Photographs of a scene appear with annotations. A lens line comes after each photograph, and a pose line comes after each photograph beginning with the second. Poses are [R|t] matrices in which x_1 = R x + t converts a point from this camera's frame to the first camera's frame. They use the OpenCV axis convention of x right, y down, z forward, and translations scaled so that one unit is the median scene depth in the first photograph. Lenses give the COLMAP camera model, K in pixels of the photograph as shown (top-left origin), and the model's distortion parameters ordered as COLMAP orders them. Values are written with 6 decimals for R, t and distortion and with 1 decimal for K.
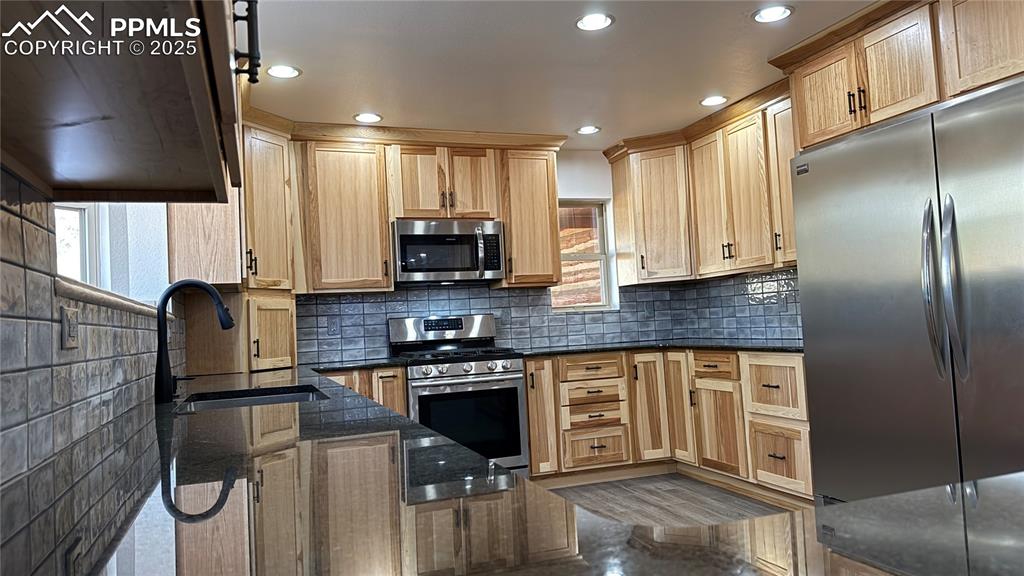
lens RADIAL K [[709.7, 0, 512.0], [0, 709.7, 288.0], [0, 0, 1]] dist [0.199596, -0.000075]
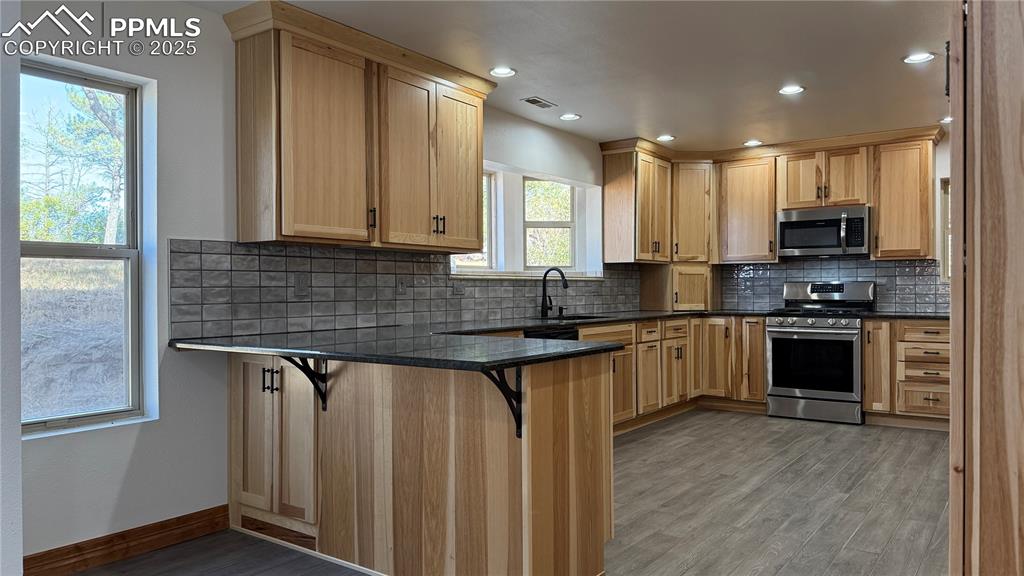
lens RADIAL K [[722.4, 0, 512.0], [0, 722.4, 288.0], [0, 0, 1]] dist [-0.001814, -0.000833]
pose [[0.563236, 0.050102, -0.824775, 0.695340], [0.018567, 0.997141, 0.073252, -0.058169], [0.826087, -0.056571, 0.560696, -0.212383]]
